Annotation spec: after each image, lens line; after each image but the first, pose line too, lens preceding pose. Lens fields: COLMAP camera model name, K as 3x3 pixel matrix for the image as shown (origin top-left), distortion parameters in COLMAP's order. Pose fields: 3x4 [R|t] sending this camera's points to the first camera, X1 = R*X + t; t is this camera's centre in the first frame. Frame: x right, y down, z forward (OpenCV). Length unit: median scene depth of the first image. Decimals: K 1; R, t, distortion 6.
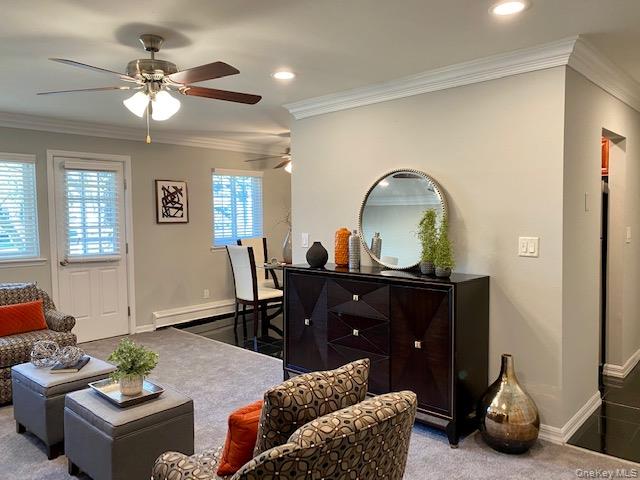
lens RADIAL K [[489.1, 0, 324.6], [0, 489.1, 240.4], [0, 0, 1]] dist [0.011153, 0.016437]
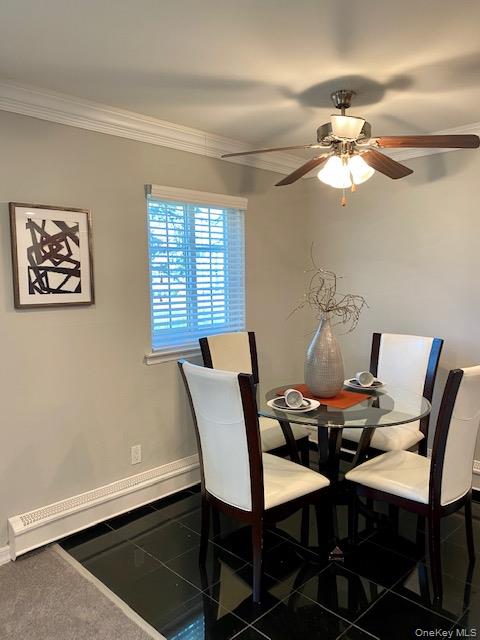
lens RADIAL K [[489.1, 0, 235.4], [0, 489.1, 312.7], [0, 0, 1]] dist [0.011153, 0.016437]
pose [[0.997995, -0.003900, -0.063172, -0.125042], [0.004782, 0.999893, 0.013815, -0.034966], [0.063111, -0.014090, 0.997907, 0.579965]]
